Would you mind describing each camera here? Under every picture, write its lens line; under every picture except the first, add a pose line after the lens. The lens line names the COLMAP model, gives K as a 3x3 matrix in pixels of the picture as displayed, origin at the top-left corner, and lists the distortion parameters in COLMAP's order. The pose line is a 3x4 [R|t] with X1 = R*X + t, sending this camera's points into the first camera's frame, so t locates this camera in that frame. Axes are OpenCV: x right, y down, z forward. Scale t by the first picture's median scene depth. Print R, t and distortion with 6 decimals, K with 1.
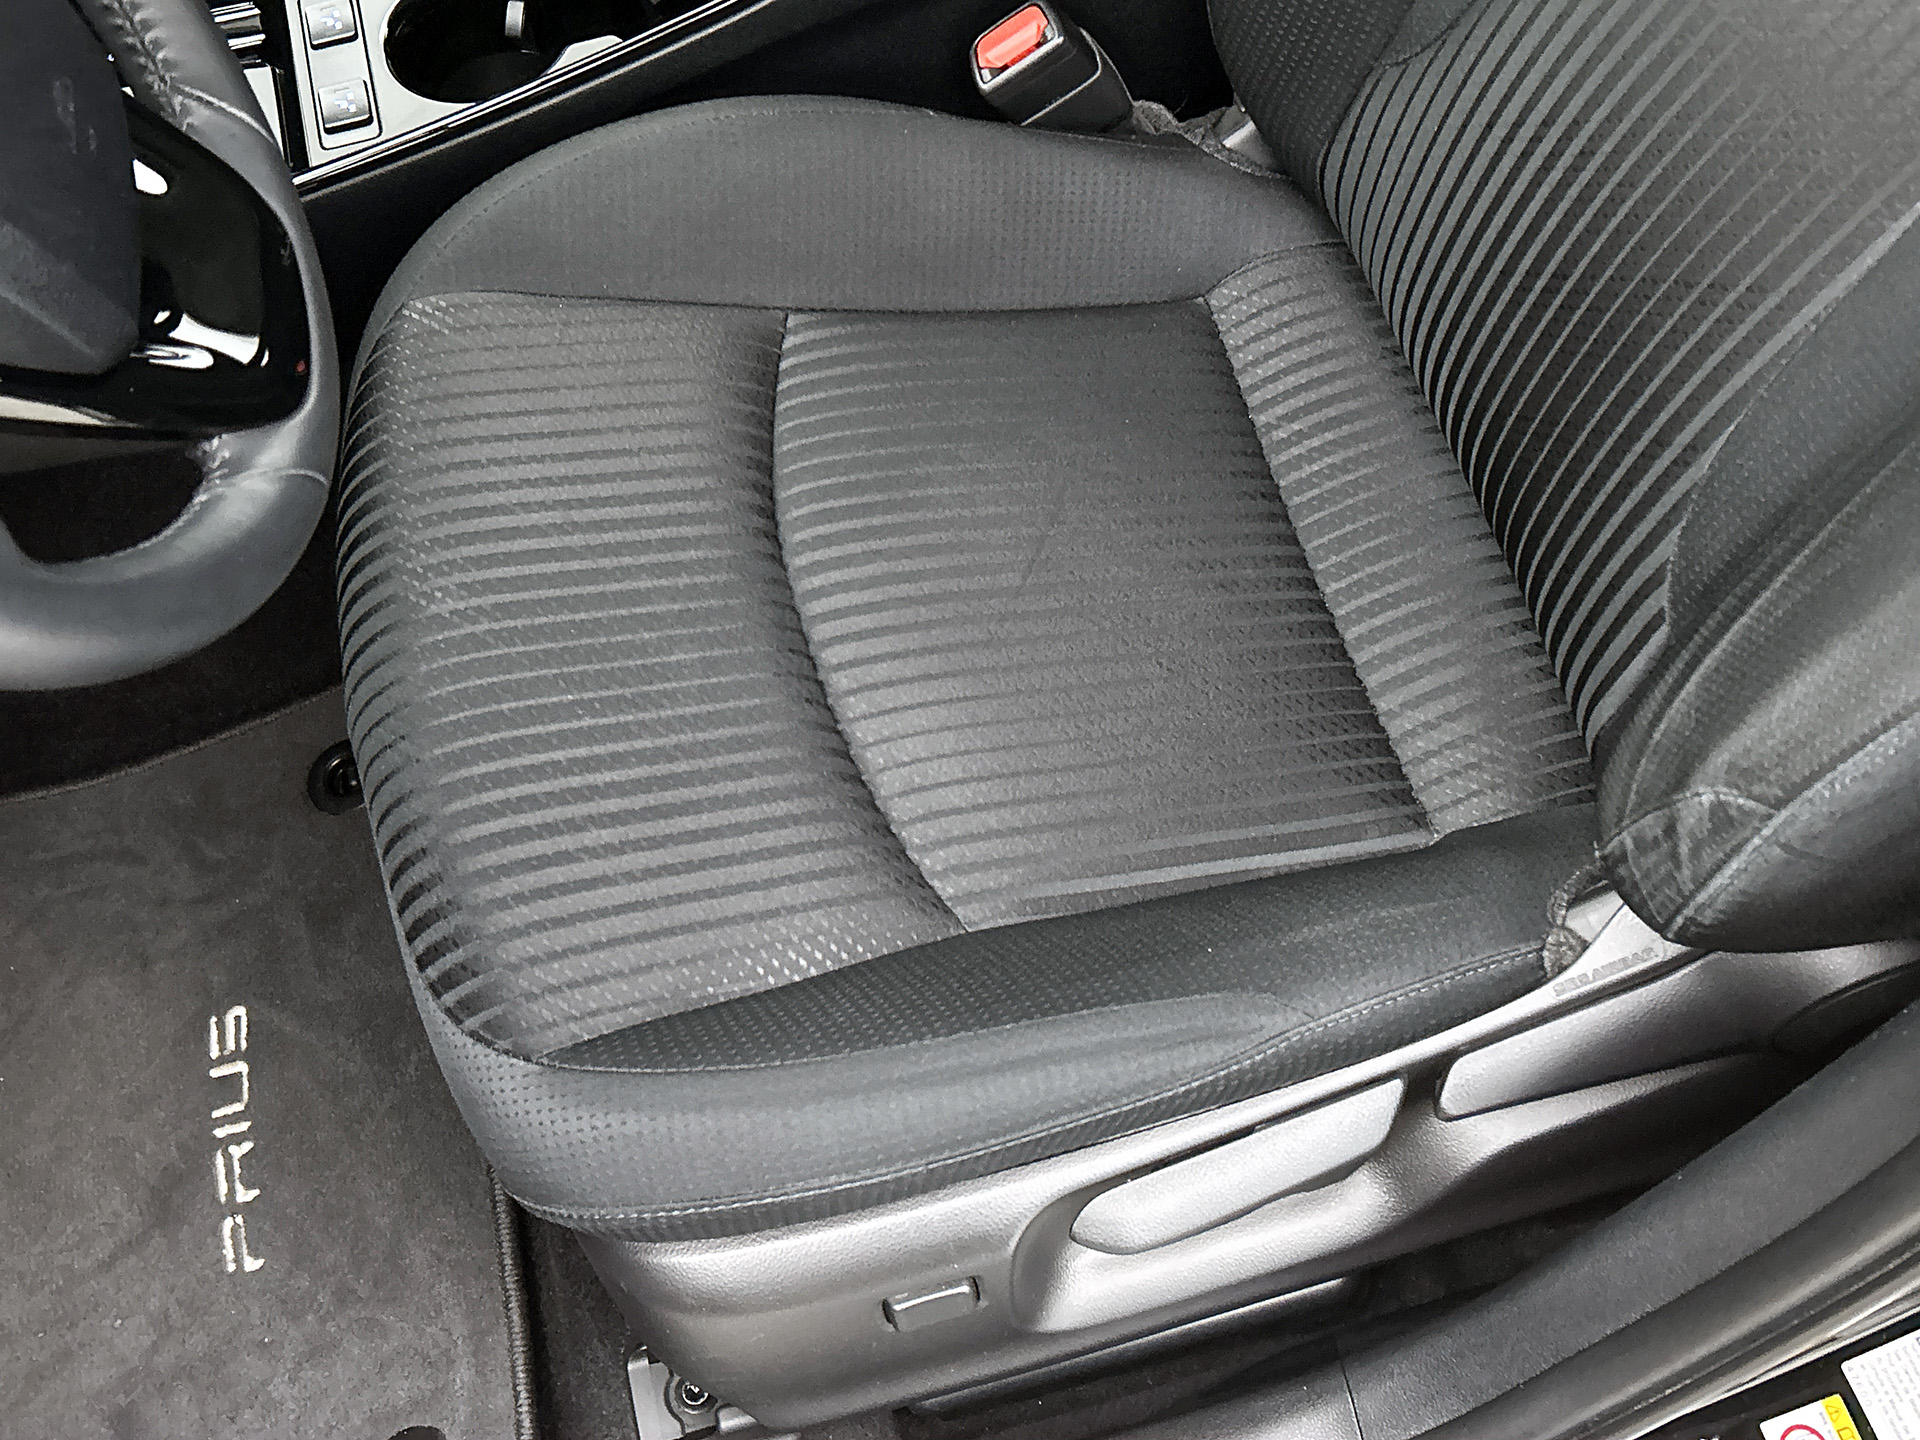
lens RADIAL K [[1988.6, 0, 941.8], [0, 1988.6, 711.5], [0, 0, 1]] dist [0.011555, 0.000000]
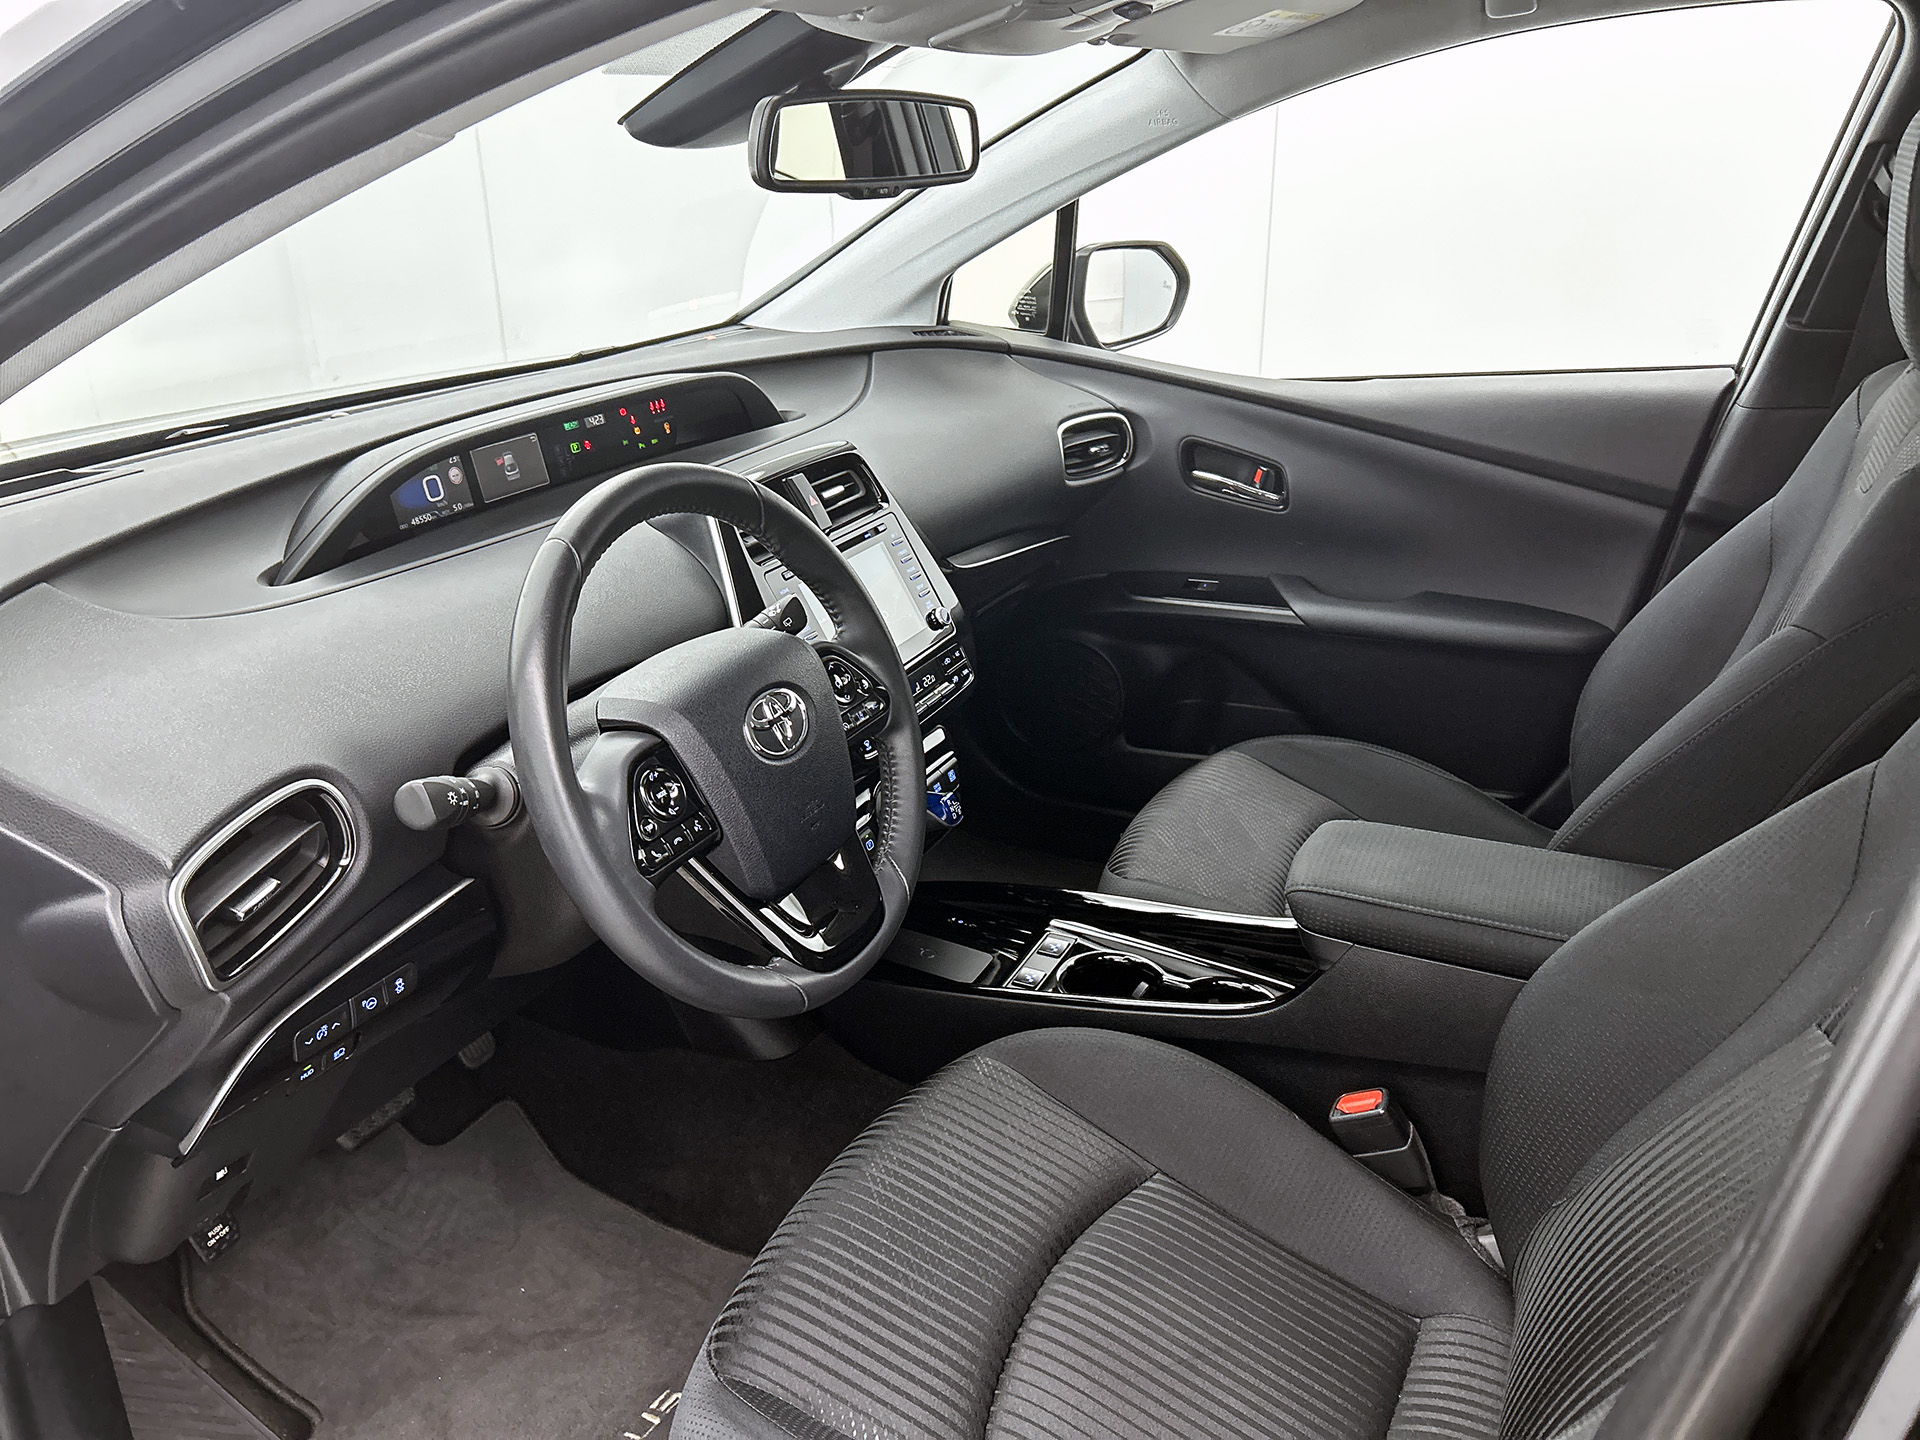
lens RADIAL K [[1390.2, 0, 964.0], [0, 1390.2, 711.8], [0, 0, 1]] dist [-0.004749, -0.017151]
pose [[0.754812, 0.286651, -0.589992, 0.391659], [-0.591742, 0.685664, -0.423917, 0.130251], [0.283020, 0.669100, 0.687171, -0.107549]]
